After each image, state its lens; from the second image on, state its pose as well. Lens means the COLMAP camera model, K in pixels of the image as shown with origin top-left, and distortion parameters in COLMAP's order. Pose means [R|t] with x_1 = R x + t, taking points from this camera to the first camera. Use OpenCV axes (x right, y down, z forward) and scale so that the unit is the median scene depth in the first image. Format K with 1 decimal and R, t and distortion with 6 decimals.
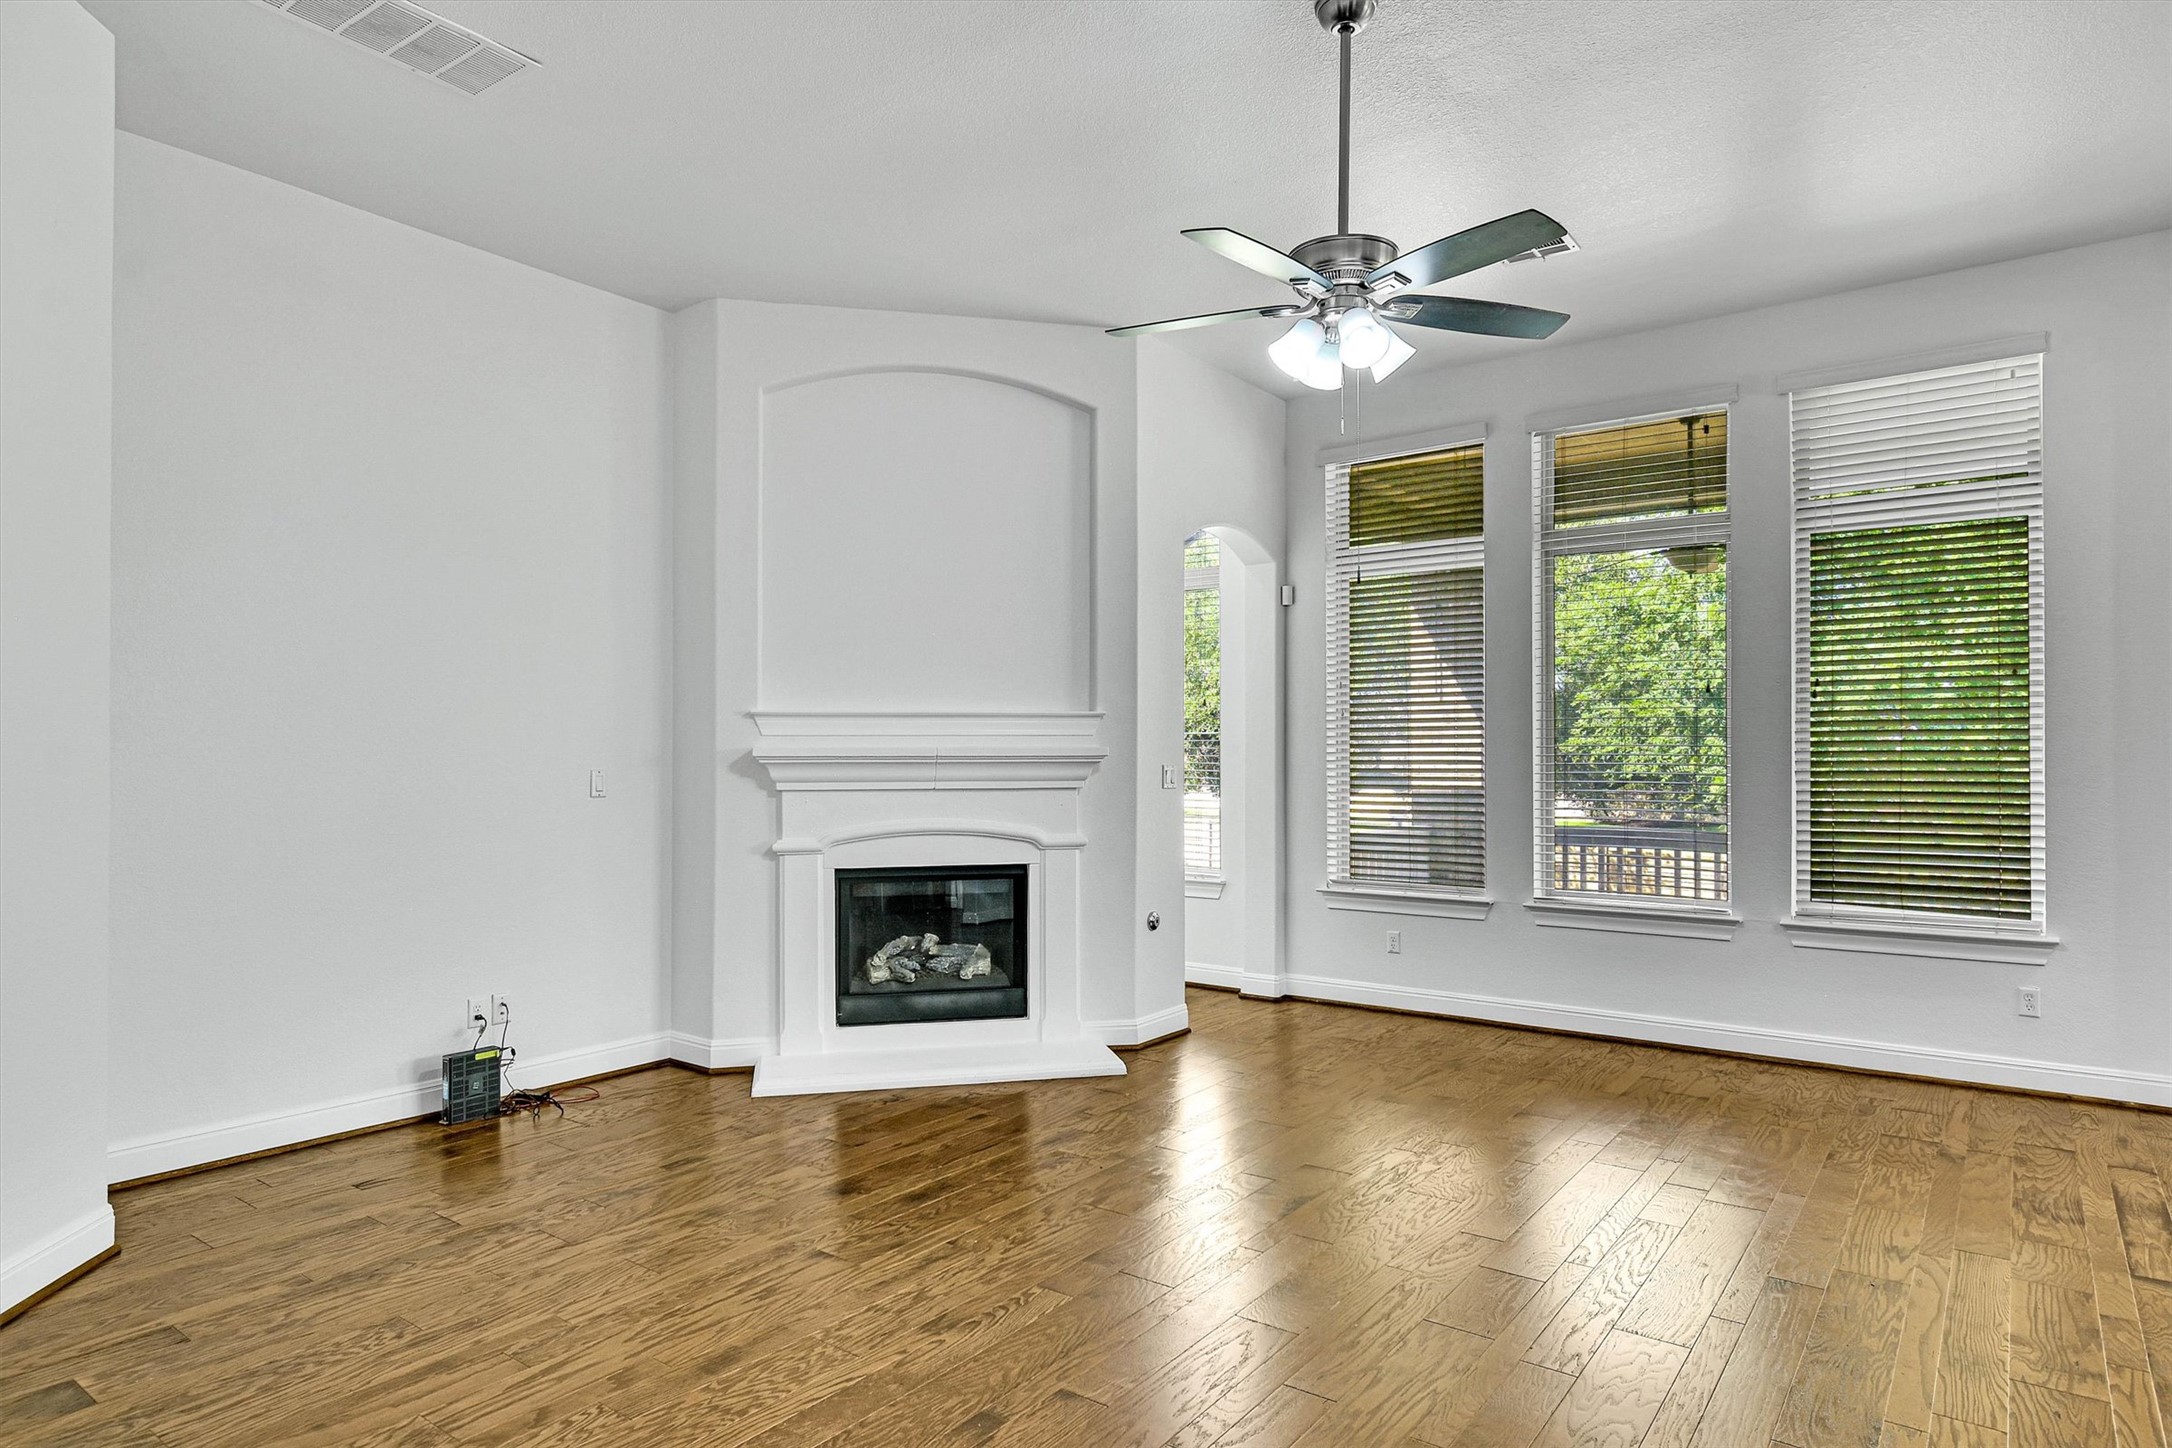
lens RADIAL K [[1234.8, 0, 1086.0], [0, 1234.8, 740.9], [0, 0, 1]] dist [0.005139, 0.000559]
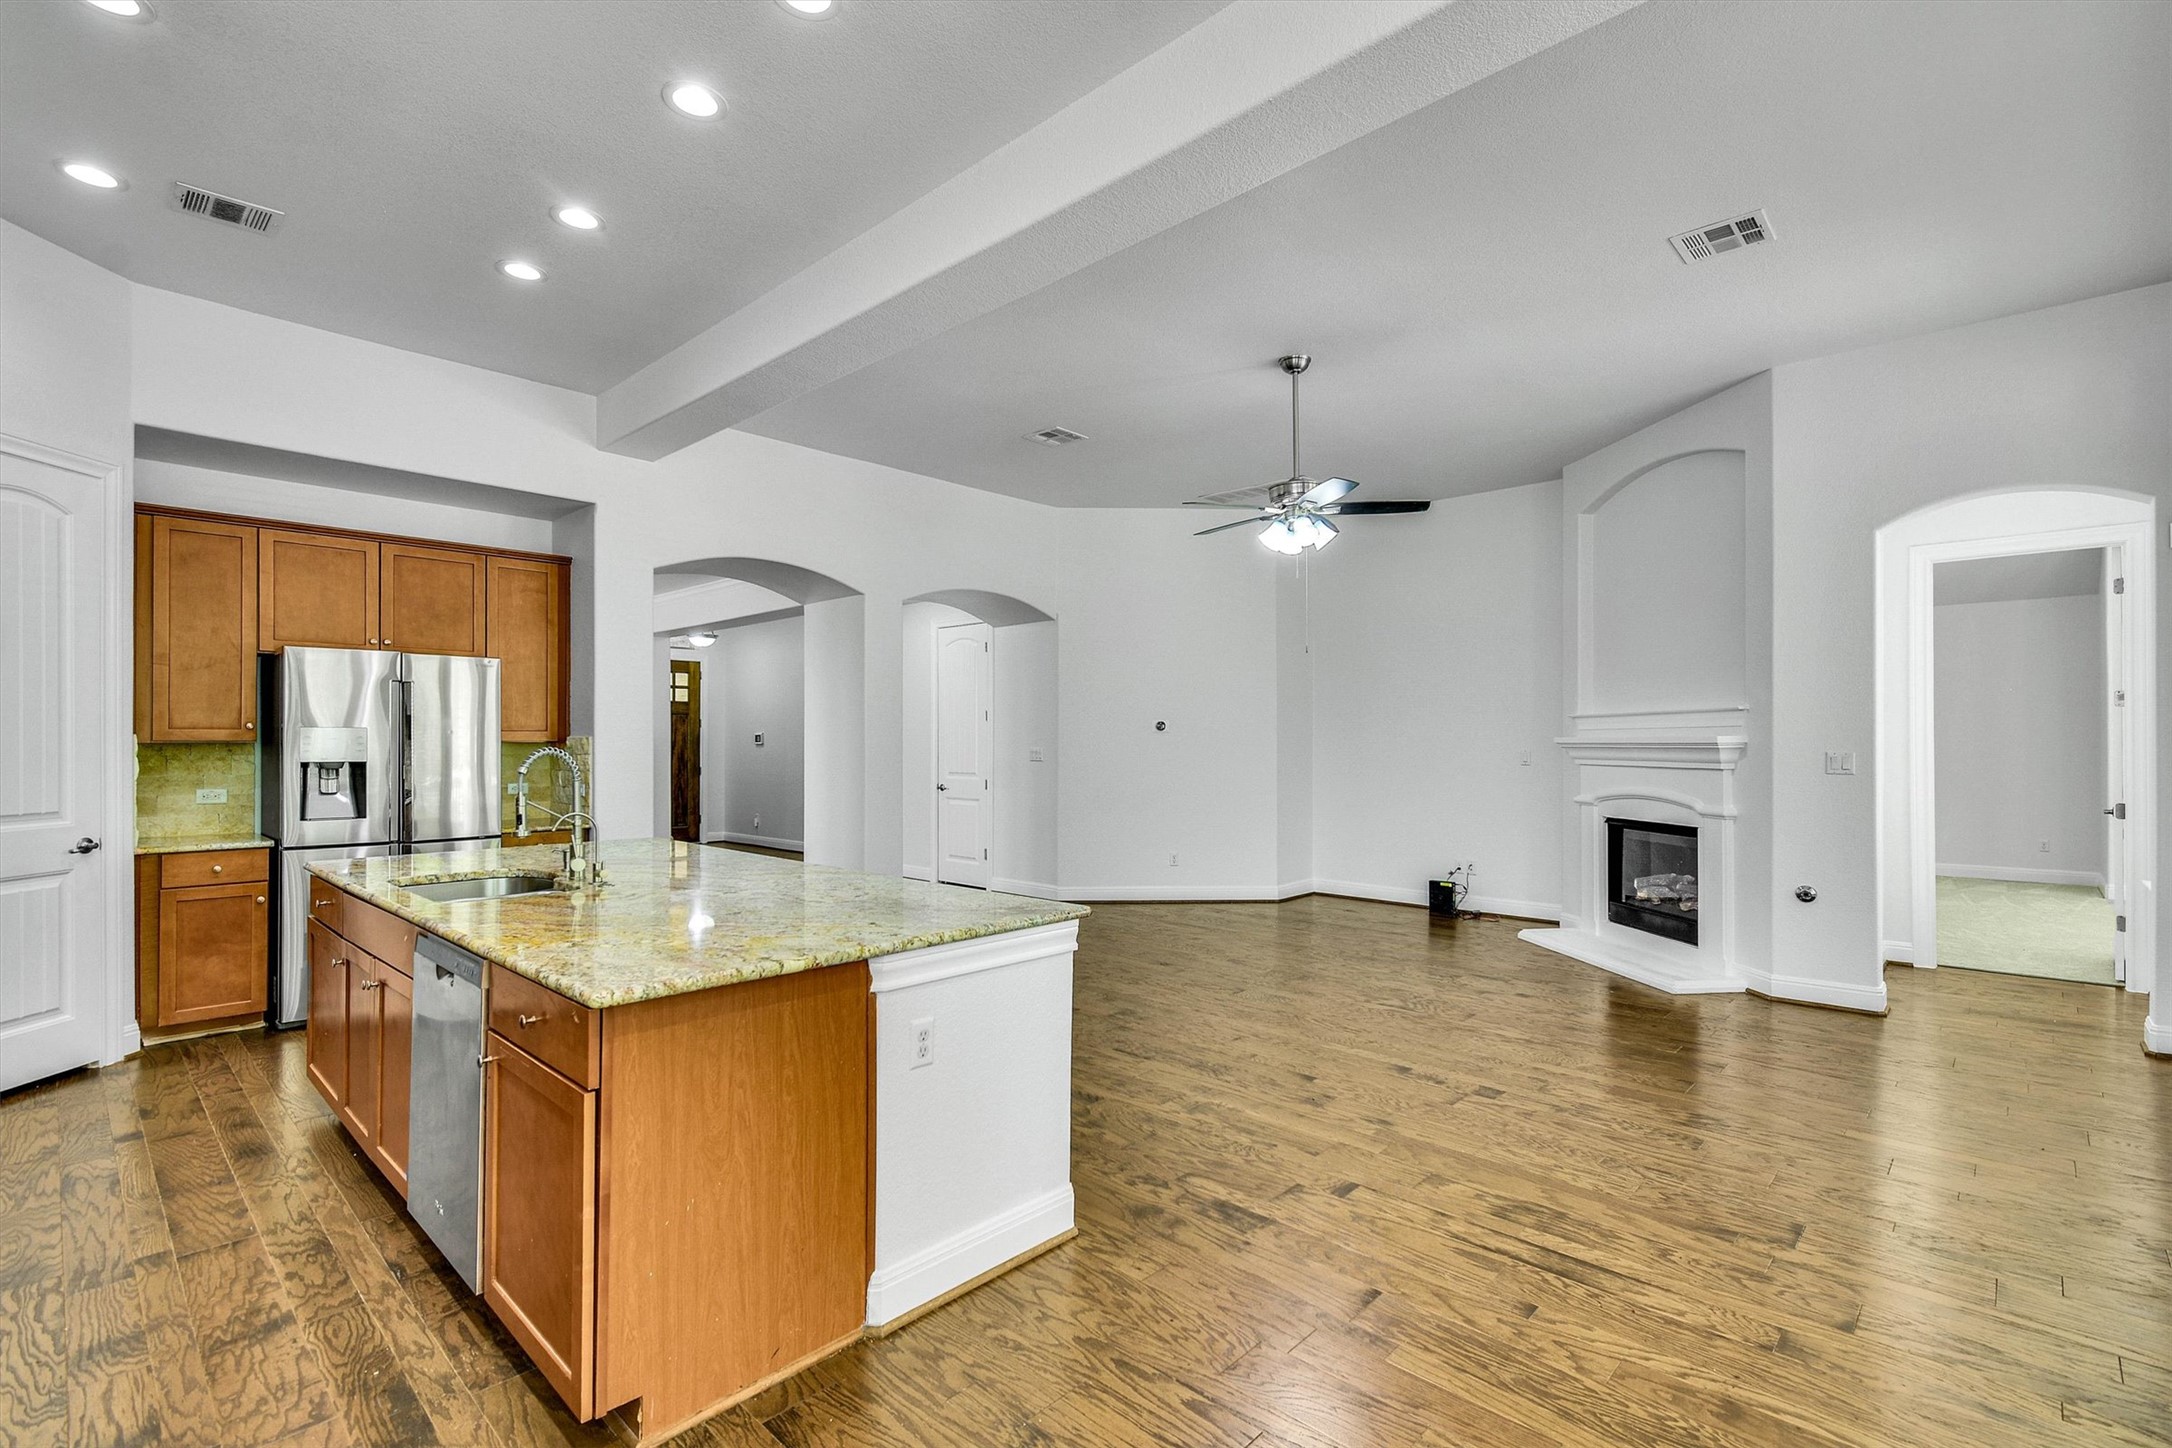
lens RADIAL K [[986.3, 0, 1097.6], [0, 986.3, 726.0], [0, 0, 1]] dist [0.004725, -0.001519]
pose [[-0.115209, -0.017215, -0.993192, 1.207703], [0.018516, 0.999639, -0.019475, 0.003627], [0.993169, -0.020634, -0.114849, 0.577006]]
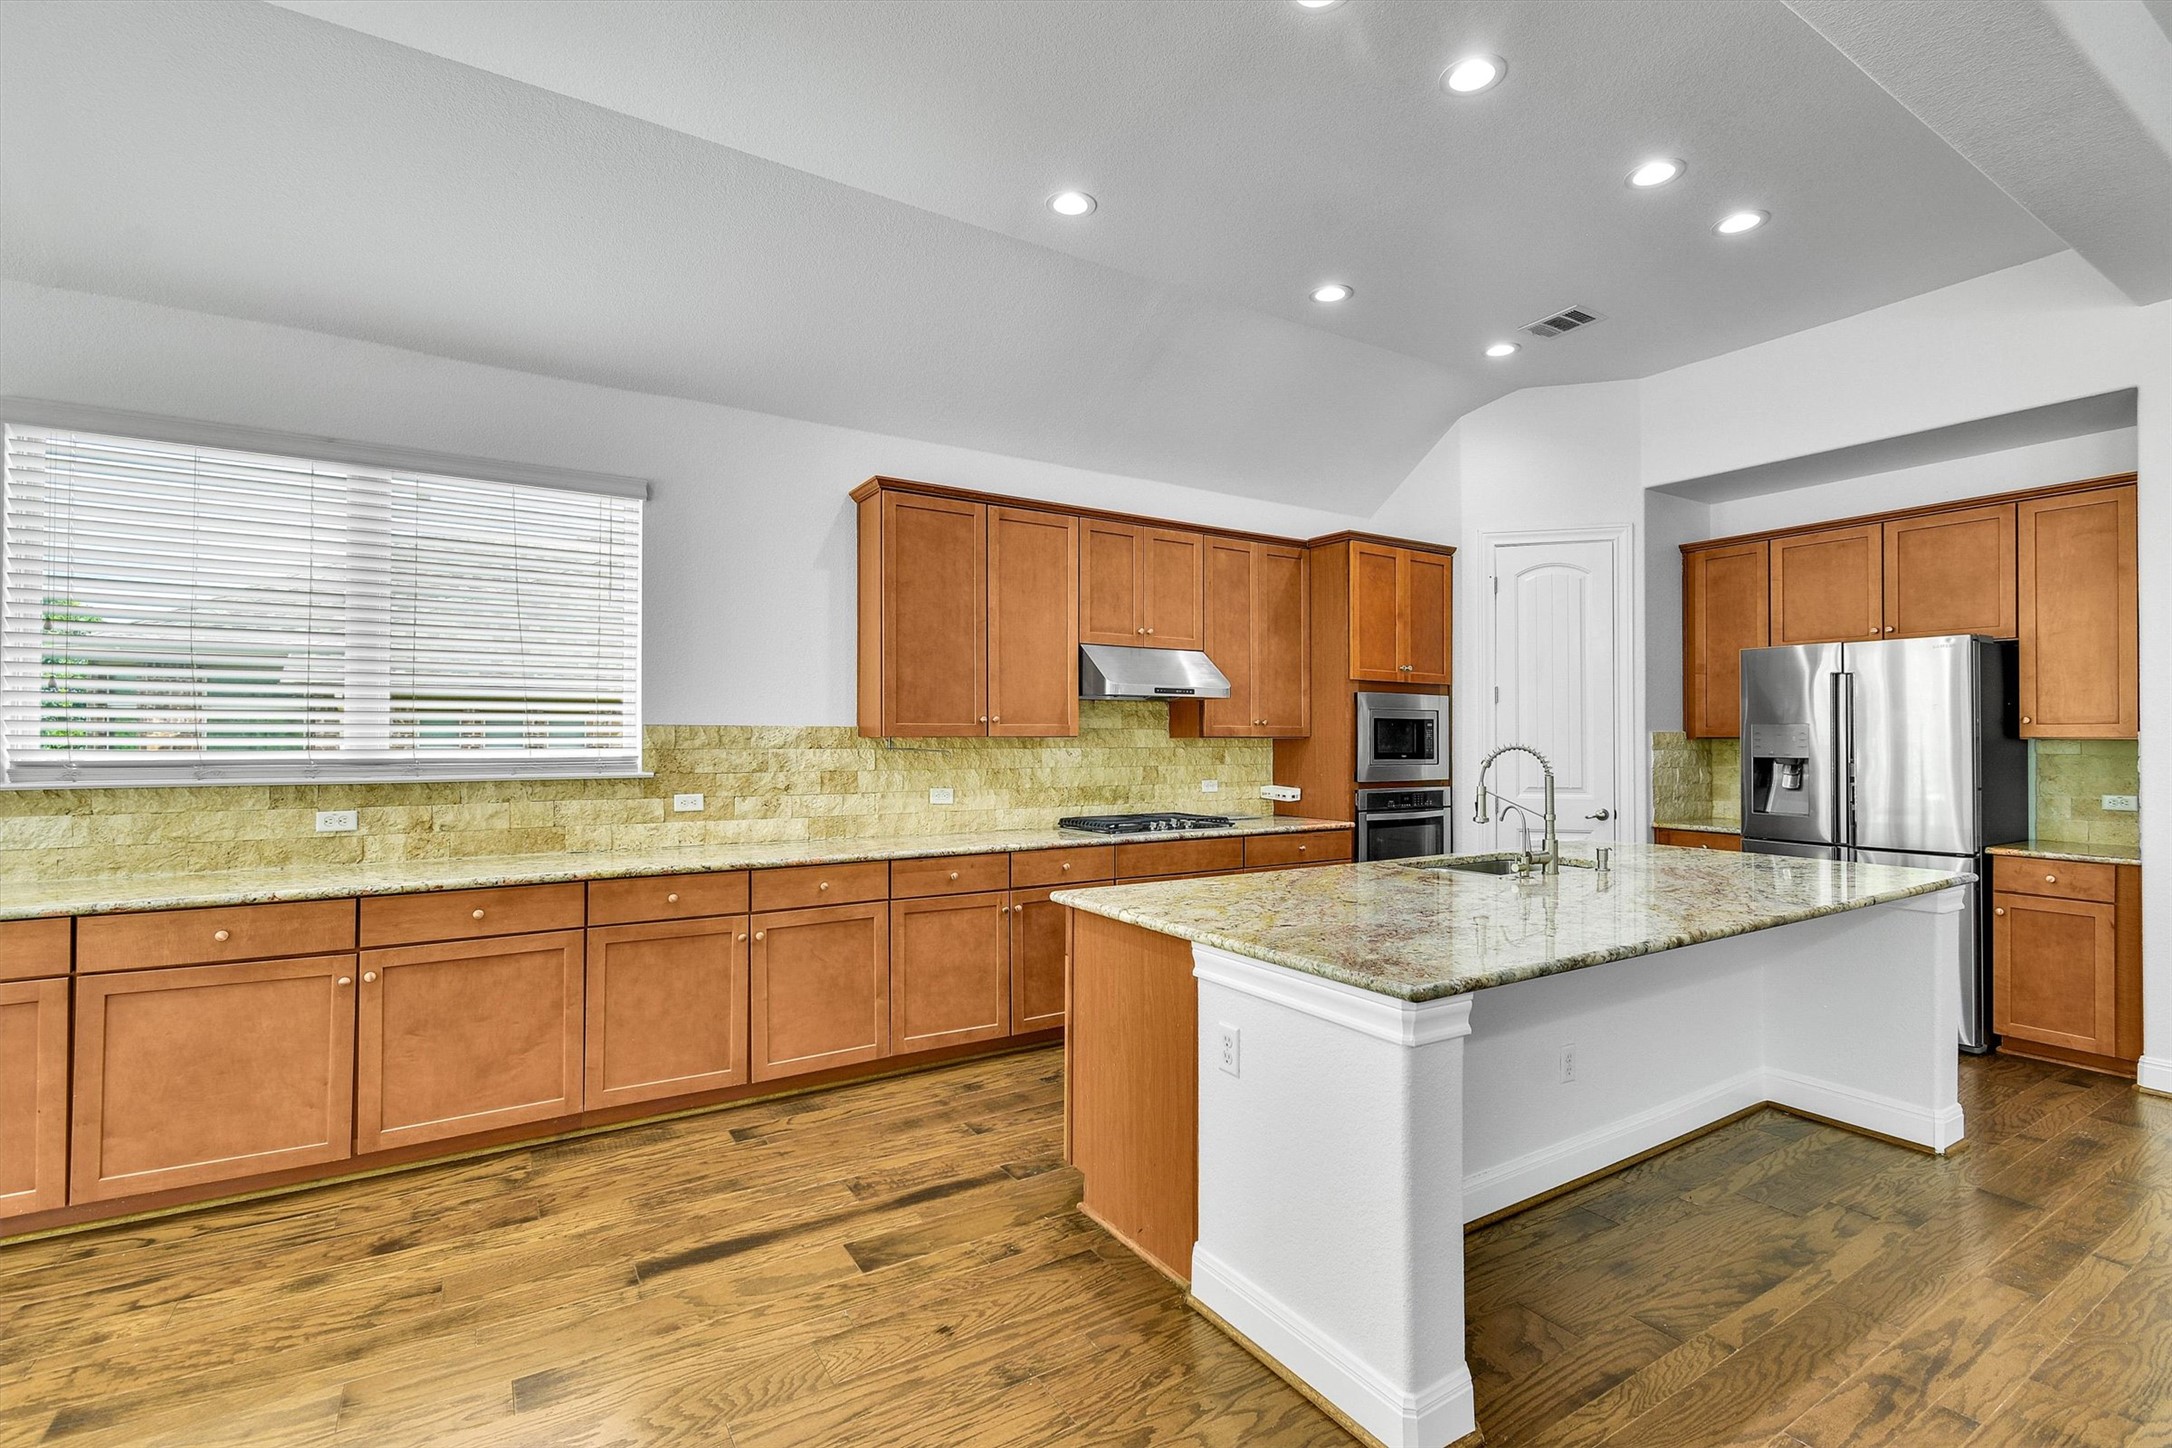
lens RADIAL K [[986.3, 0, 1088.3], [0, 986.3, 729.7], [0, 0, 1]] dist [0.004725, -0.001519]
pose [[-0.930914, 0.000945, 0.365237, 0.622432], [-0.008233, 0.999688, -0.023571, 0.007775], [-0.365146, -0.024949, -0.930616, 0.896119]]
